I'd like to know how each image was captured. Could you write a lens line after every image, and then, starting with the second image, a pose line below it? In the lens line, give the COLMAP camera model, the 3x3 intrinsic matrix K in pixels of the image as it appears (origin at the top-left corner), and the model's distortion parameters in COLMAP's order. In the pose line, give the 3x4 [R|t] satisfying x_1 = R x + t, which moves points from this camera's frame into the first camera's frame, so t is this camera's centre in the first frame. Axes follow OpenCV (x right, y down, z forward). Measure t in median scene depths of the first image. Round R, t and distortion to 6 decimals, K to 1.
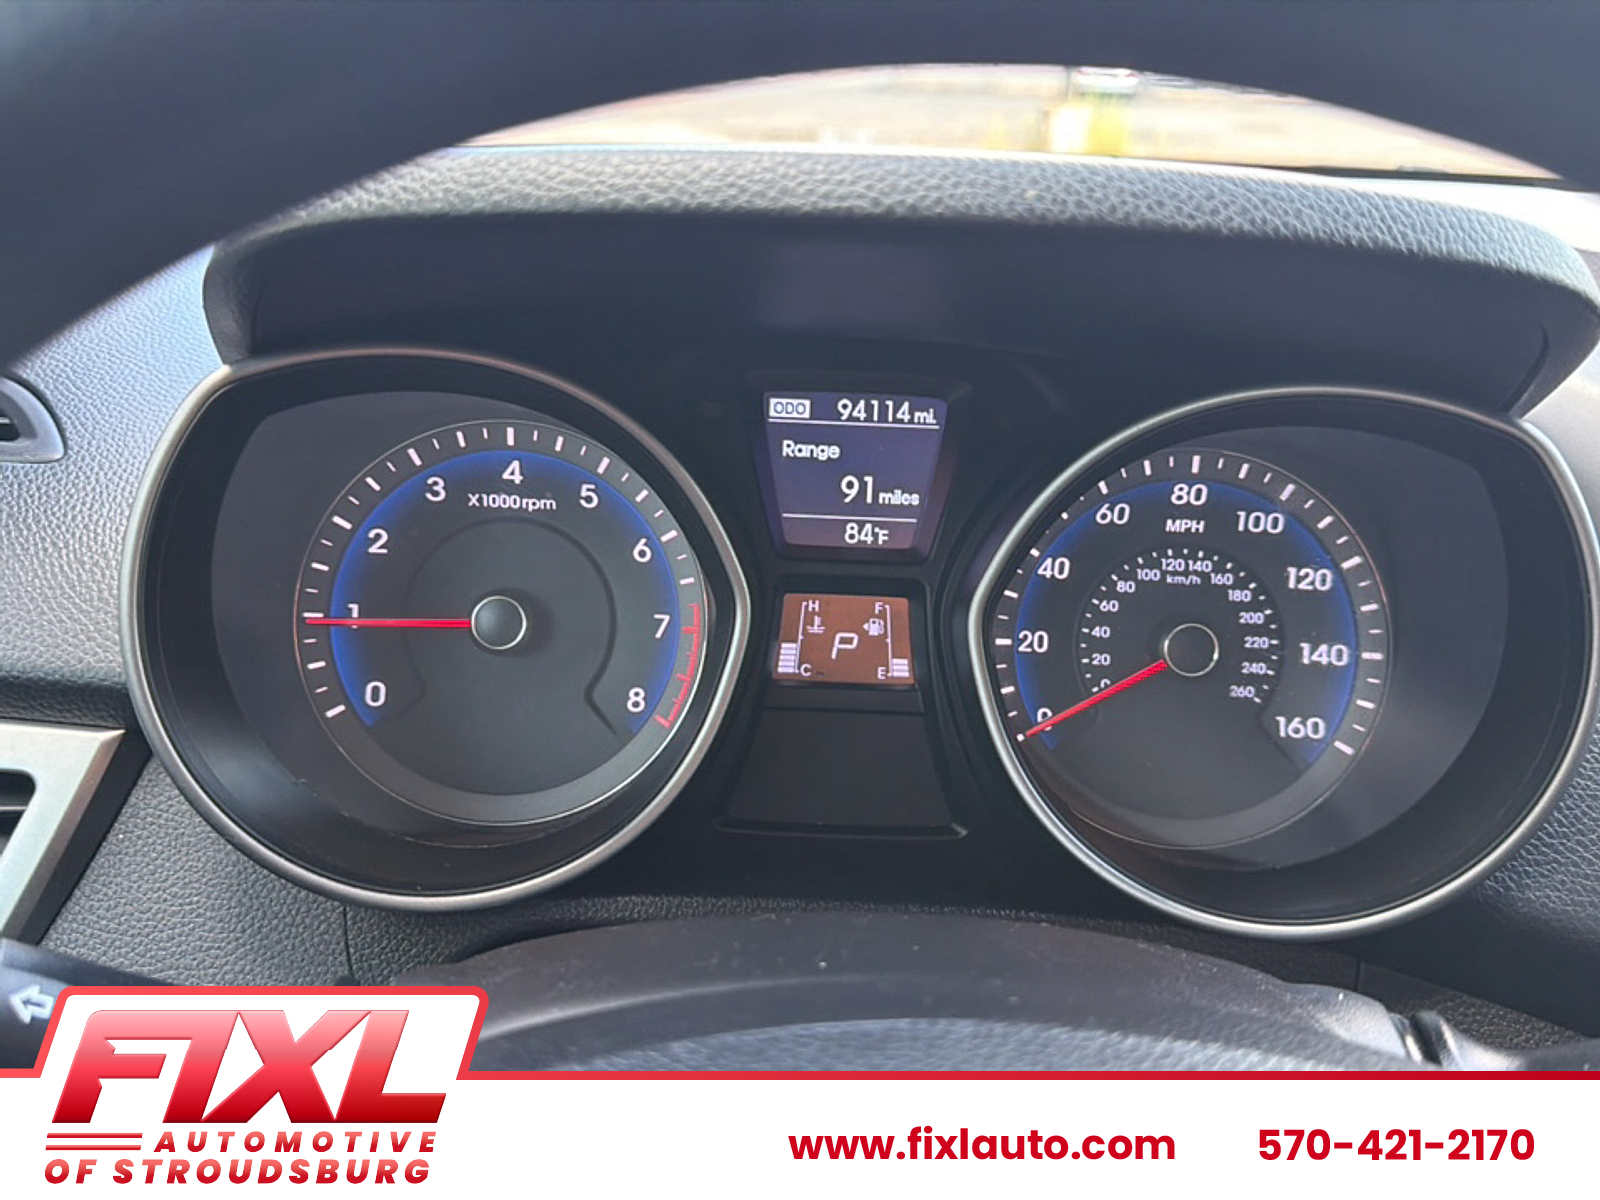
lens RADIAL K [[1458.5, 0, 800.0], [0, 1458.5, 600.0], [0, 0, 1]] dist [0.157544, -0.390214]
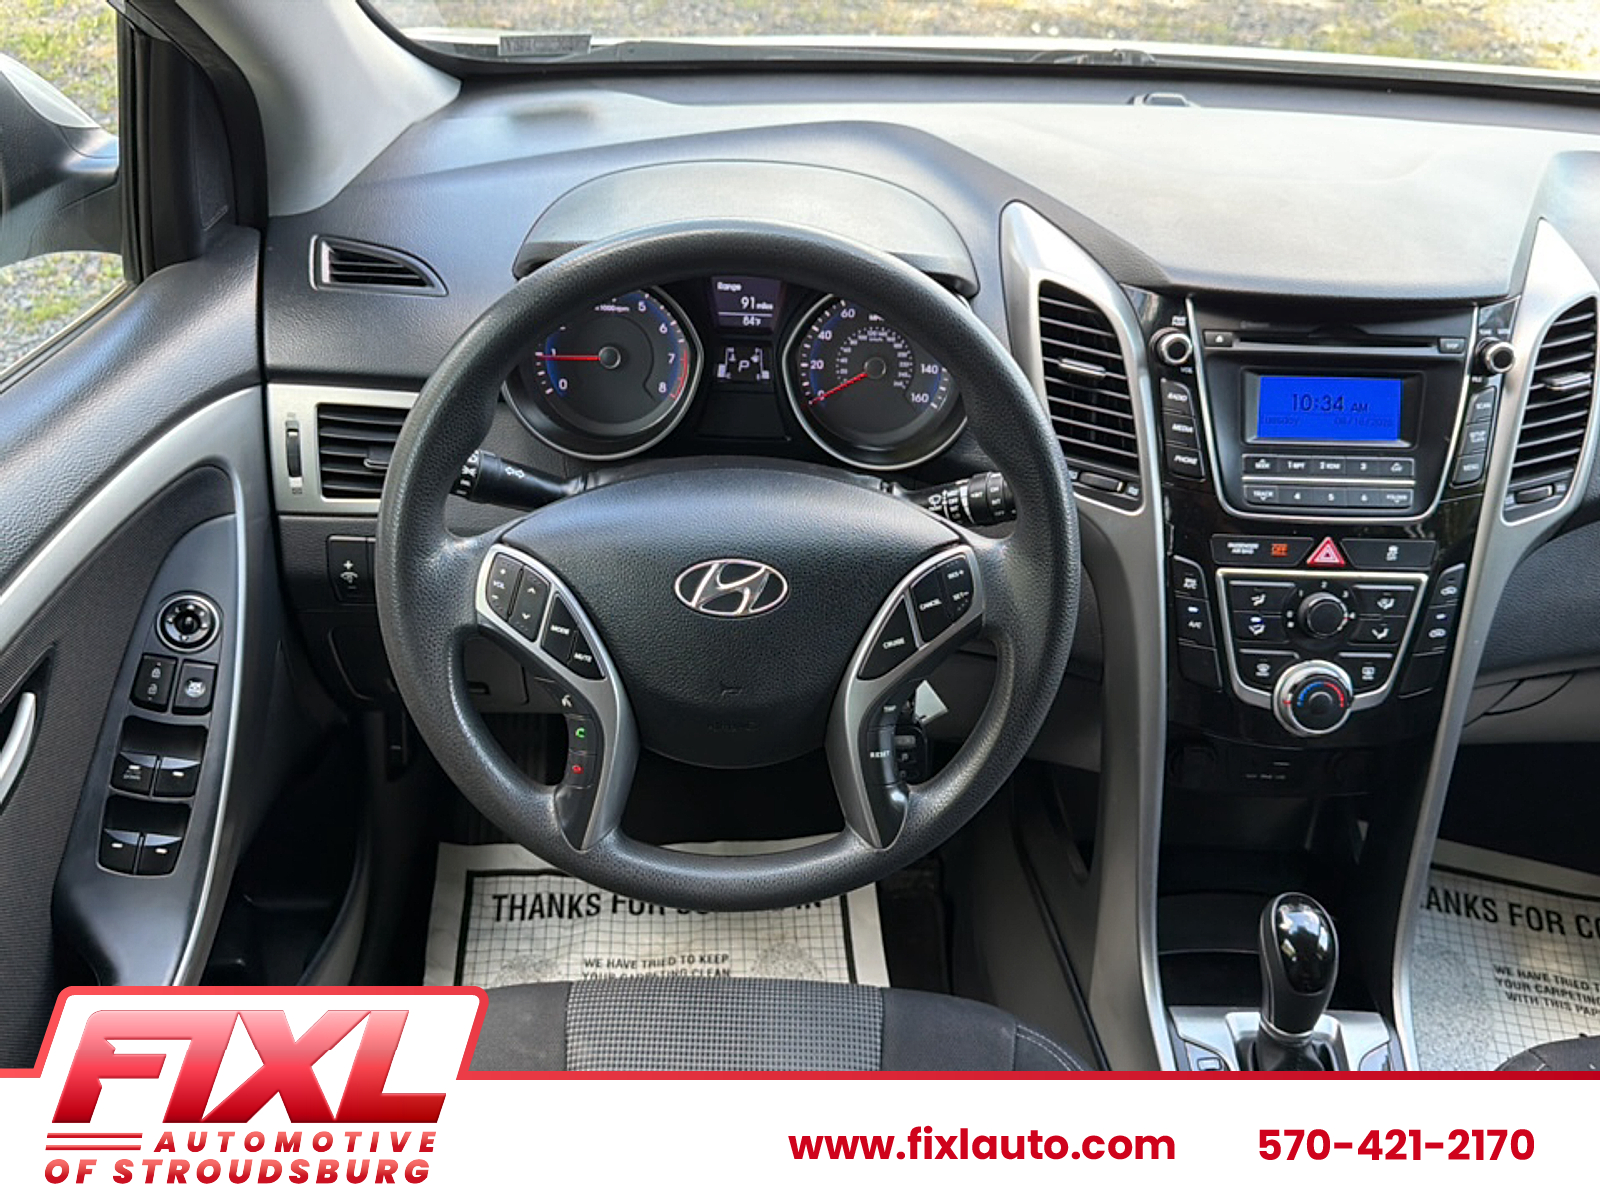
lens RADIAL K [[1458.5, 0, 800.0], [0, 1458.5, 600.0], [0, 0, 1]] dist [0.157544, -0.390214]
pose [[0.999890, 0.002276, -0.014646, 0.167965], [0.001118, 0.973745, 0.227637, -0.153331], [0.014779, -0.227629, 0.973636, -1.586282]]
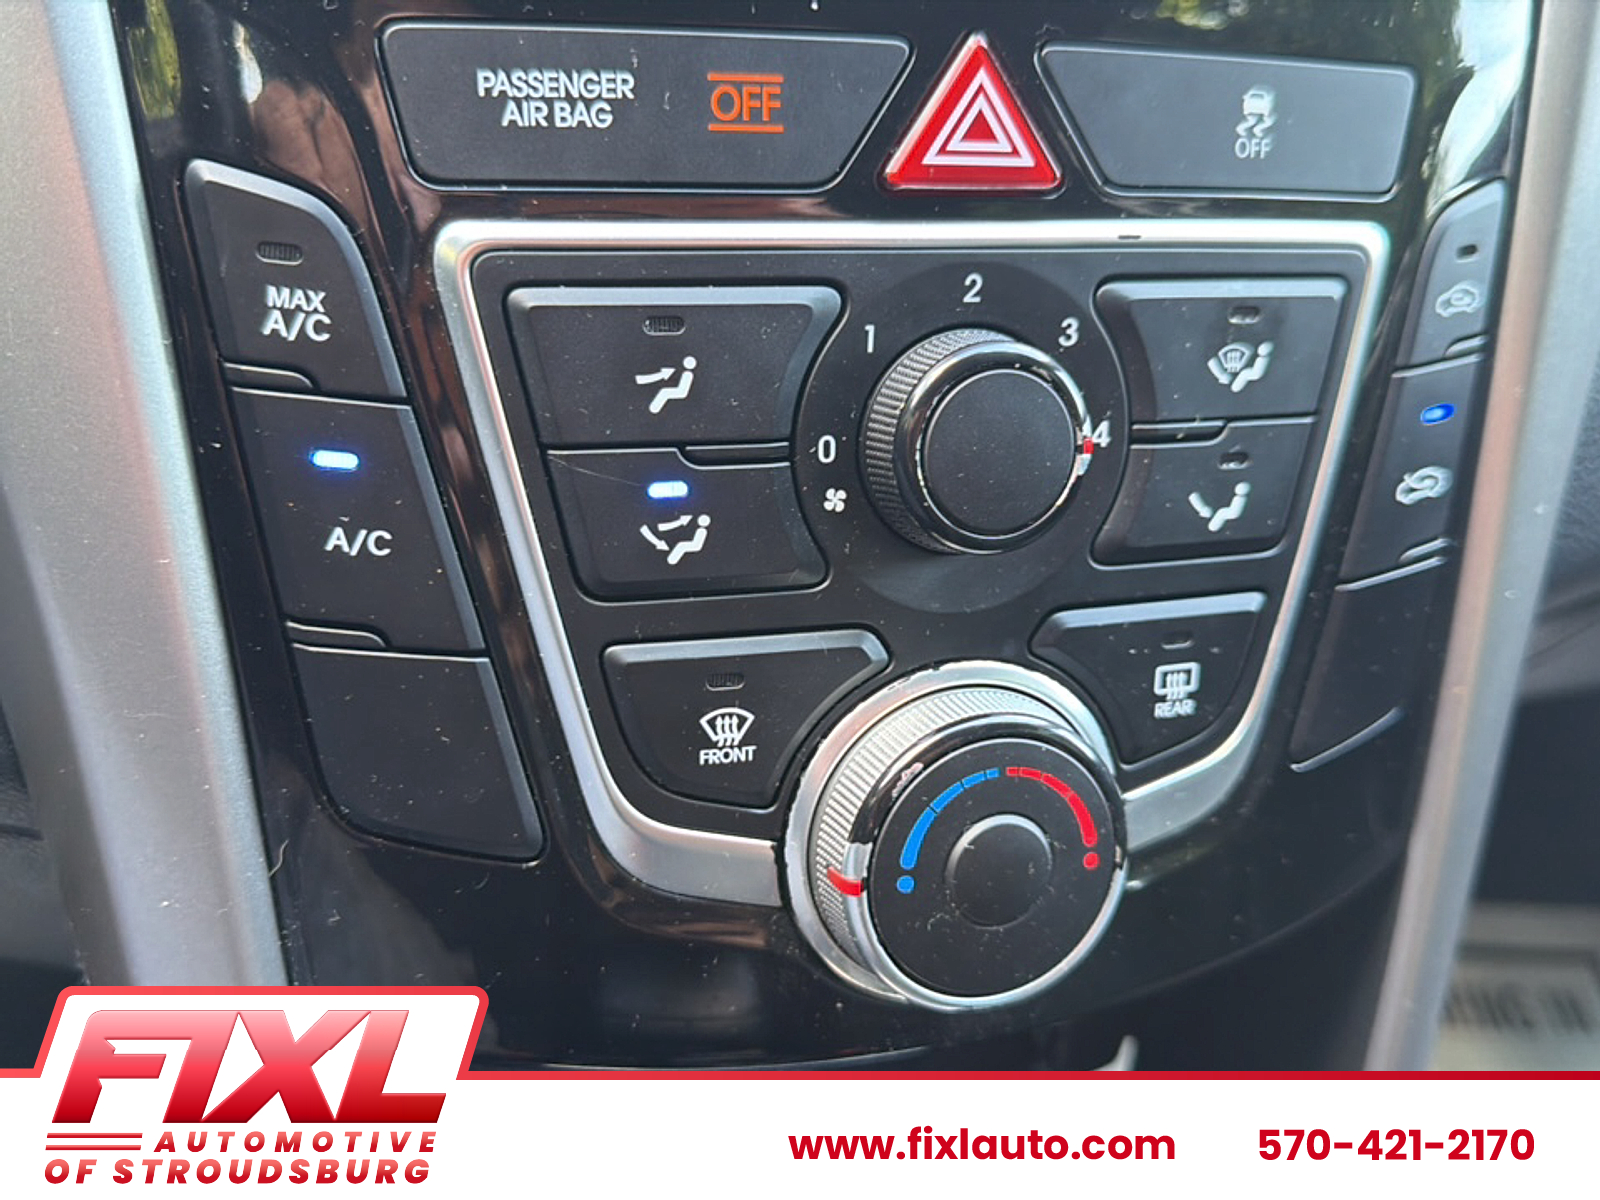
lens RADIAL K [[1458.5, 0, 800.0], [0, 1458.5, 600.0], [0, 0, 1]] dist [0.157544, -0.390214]
pose [[0.953419, -0.098692, 0.285048, 0.767845], [0.013569, 0.958040, 0.286315, 0.317812], [-0.301345, -0.269110, 0.914752, 0.274102]]
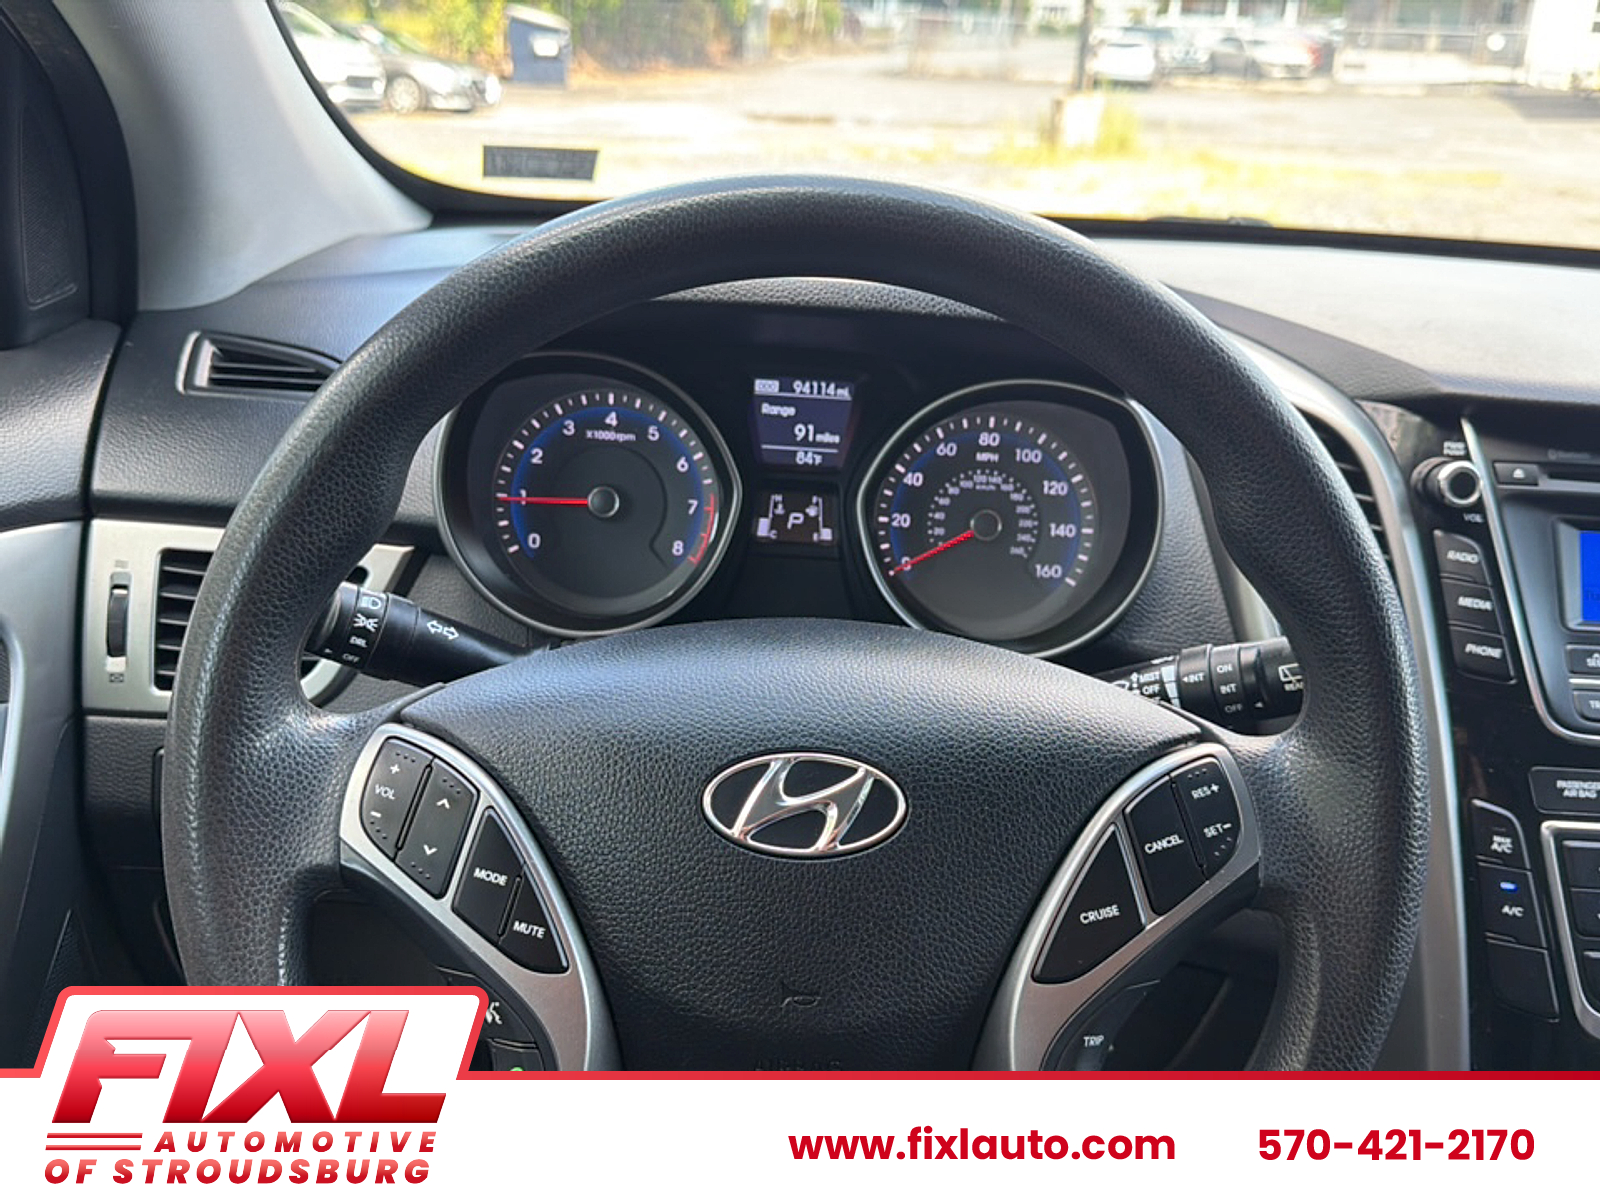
lens RADIAL K [[1458.5, 0, 800.0], [0, 1458.5, 600.0], [0, 0, 1]] dist [0.157544, -0.390214]
pose [[0.999773, 0.020331, -0.006419, 0.049853], [-0.020251, 0.999719, 0.012326, 0.106083], [0.006668, -0.012193, 0.999903, -0.780941]]
